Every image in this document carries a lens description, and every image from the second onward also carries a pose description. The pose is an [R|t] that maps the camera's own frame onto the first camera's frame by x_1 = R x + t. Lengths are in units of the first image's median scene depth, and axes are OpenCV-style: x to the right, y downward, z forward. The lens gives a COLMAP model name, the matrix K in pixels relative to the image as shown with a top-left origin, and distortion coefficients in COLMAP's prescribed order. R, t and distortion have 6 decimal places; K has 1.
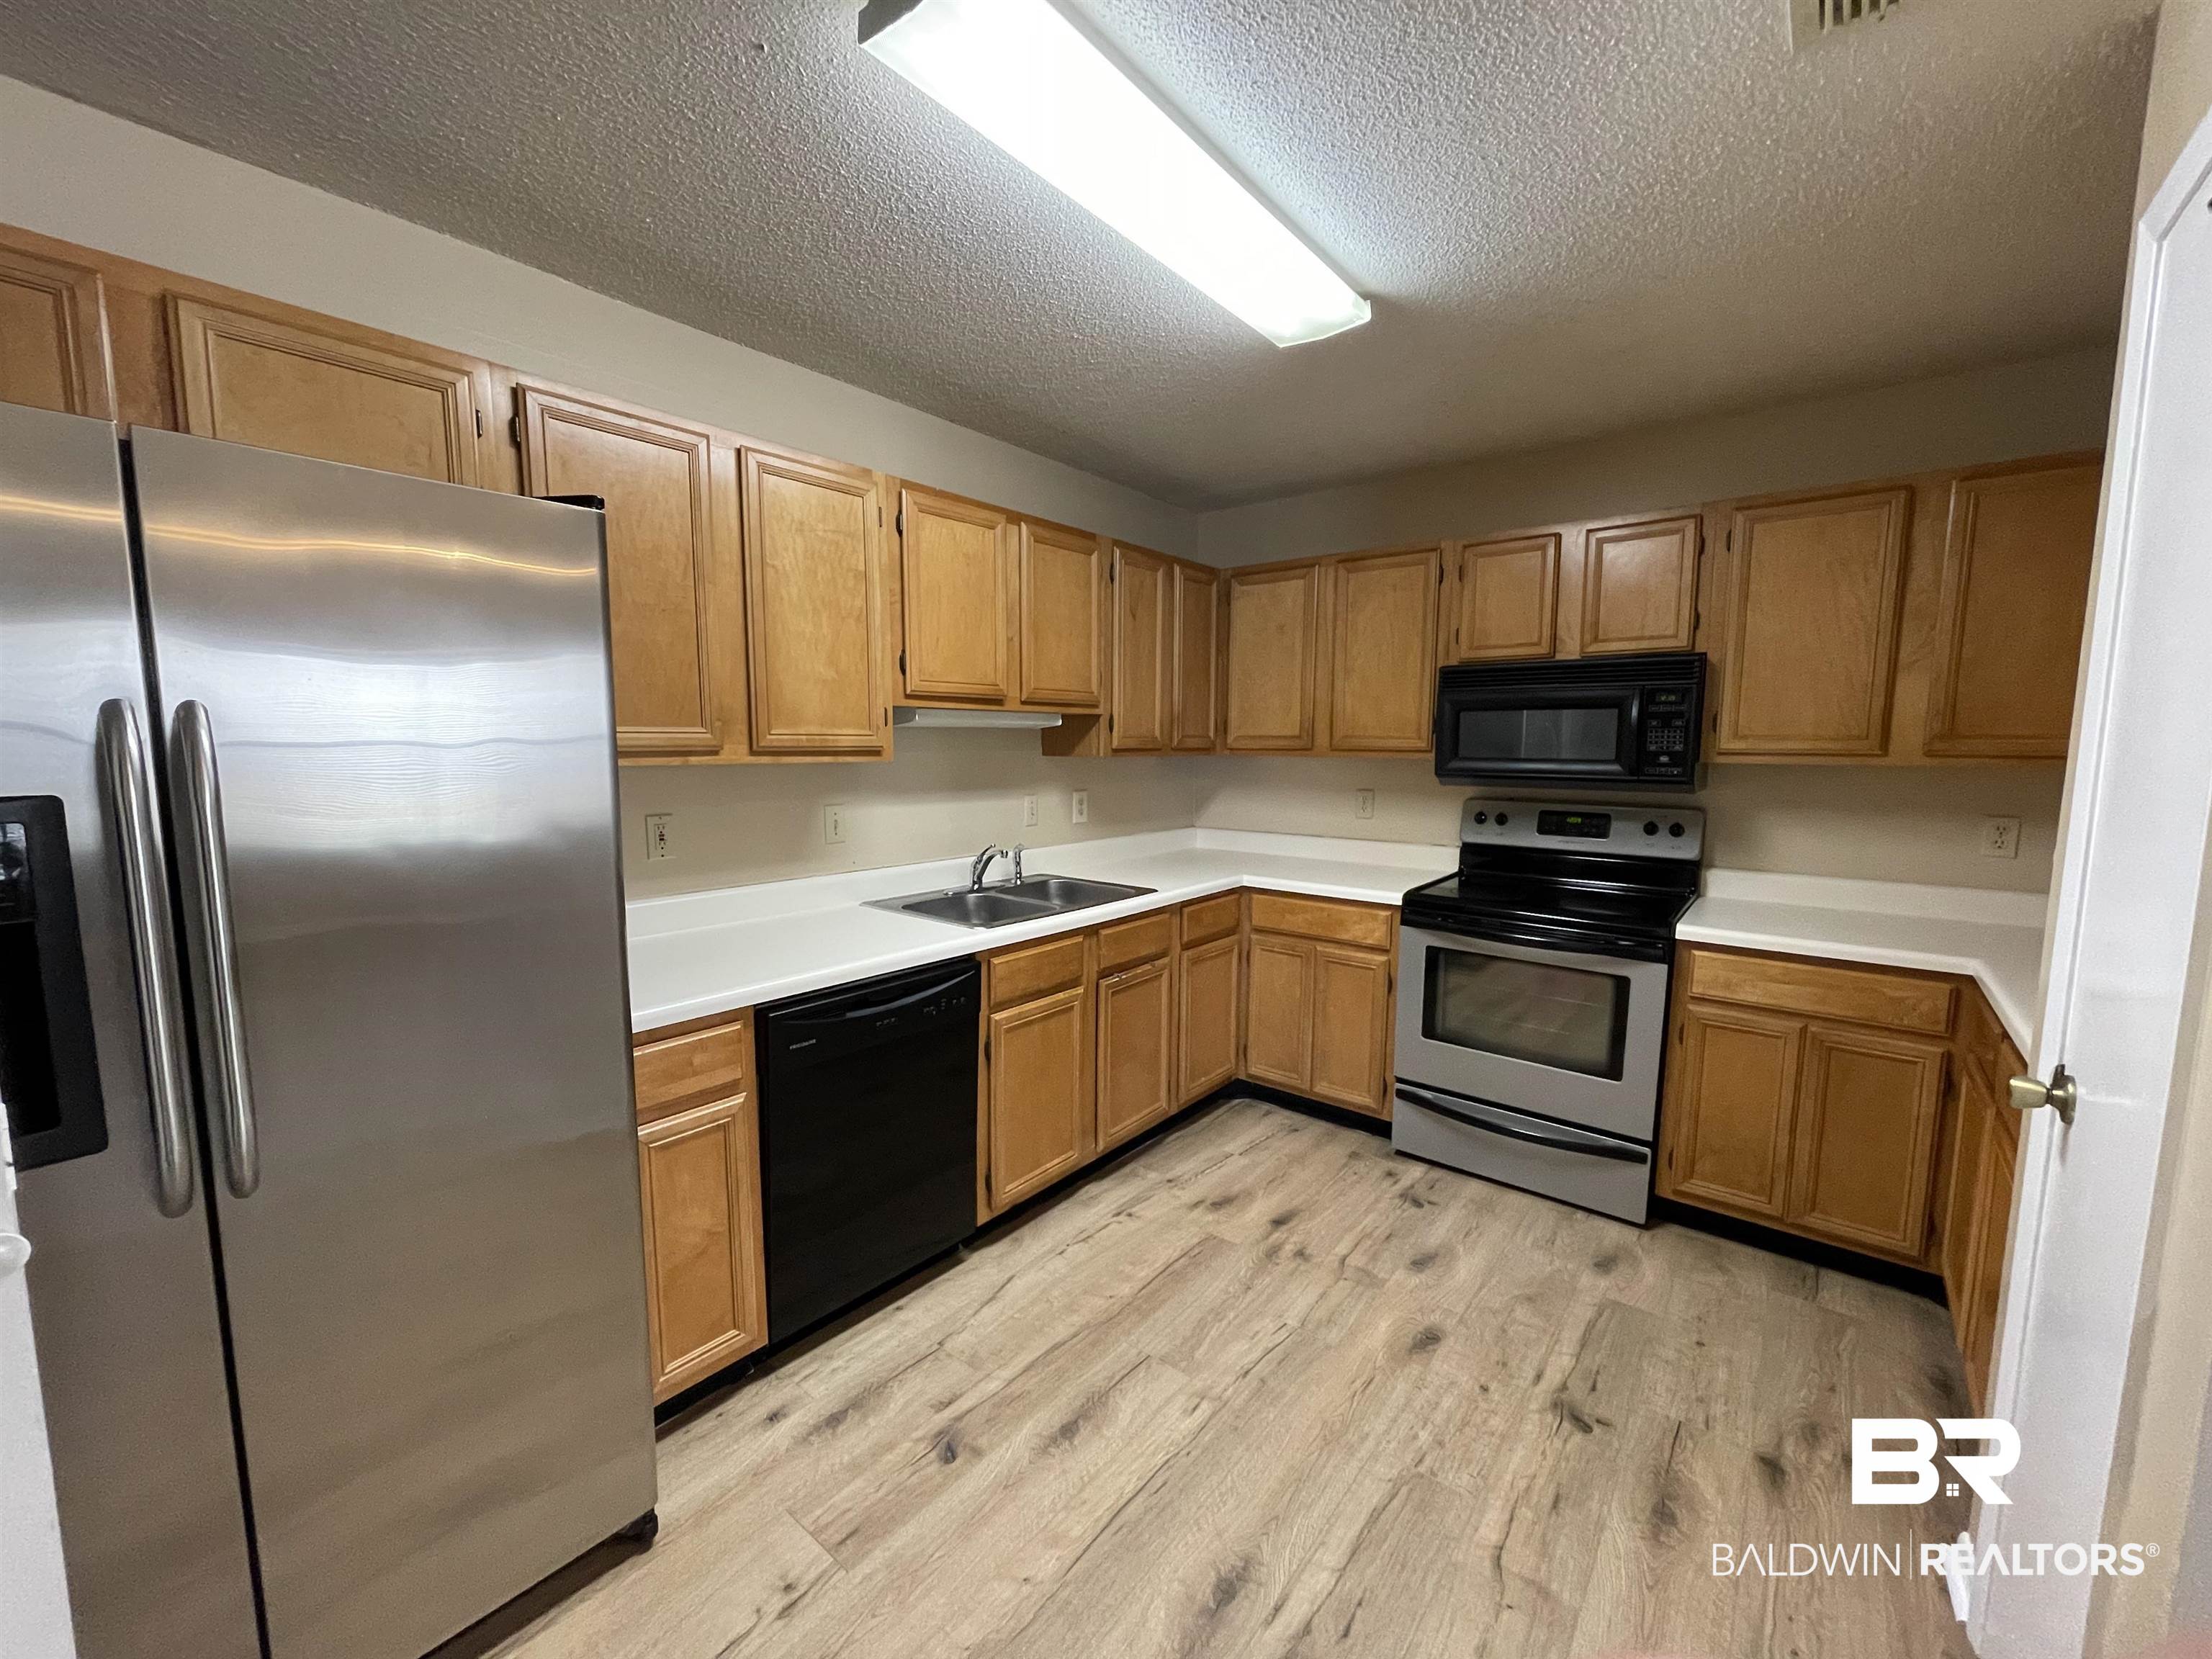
lens RADIAL K [[894.6, 0, 1111.2], [0, 894.6, 834.2], [0, 0, 1]] dist [0.000176, 0.001861]
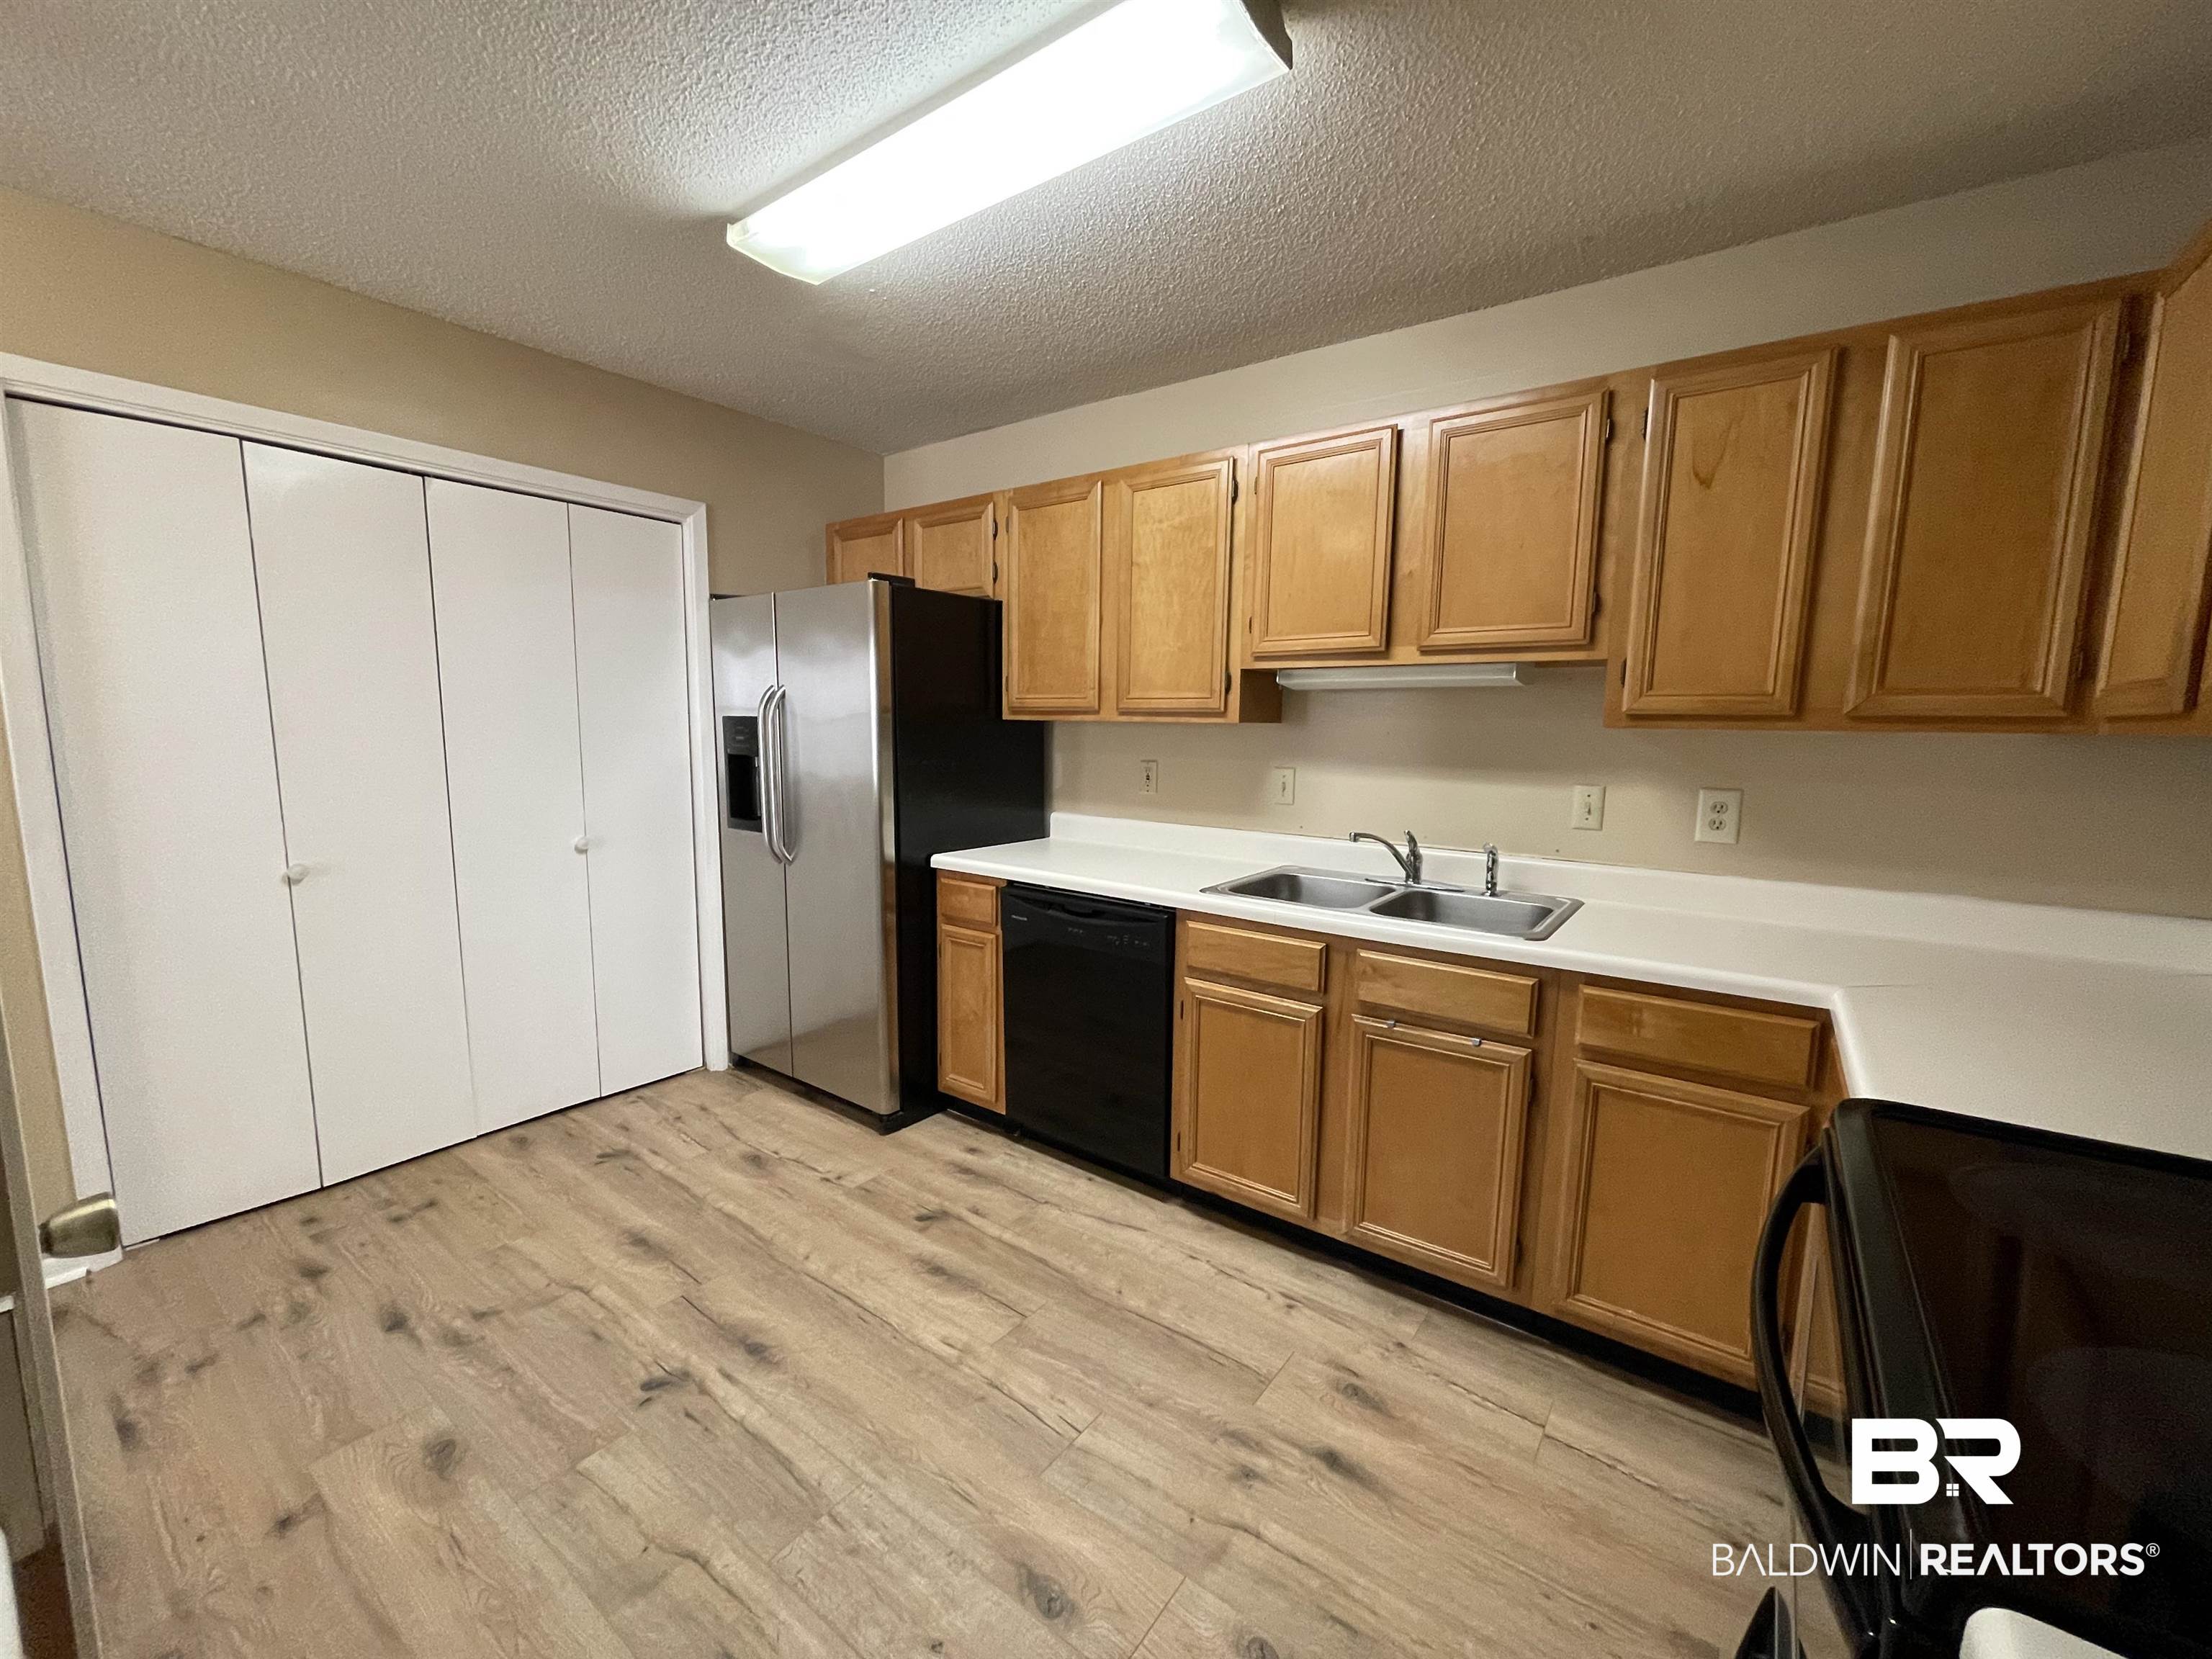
lens RADIAL K [[894.6, 0, 1090.1], [0, 894.6, 841.2], [0, 0, 1]] dist [0.000176, 0.001861]
pose [[0.033498, 0.125687, -0.991504, 0.928996], [-0.120700, 0.985309, 0.120824, -0.060258], [0.992124, 0.115627, 0.048177, 0.933038]]
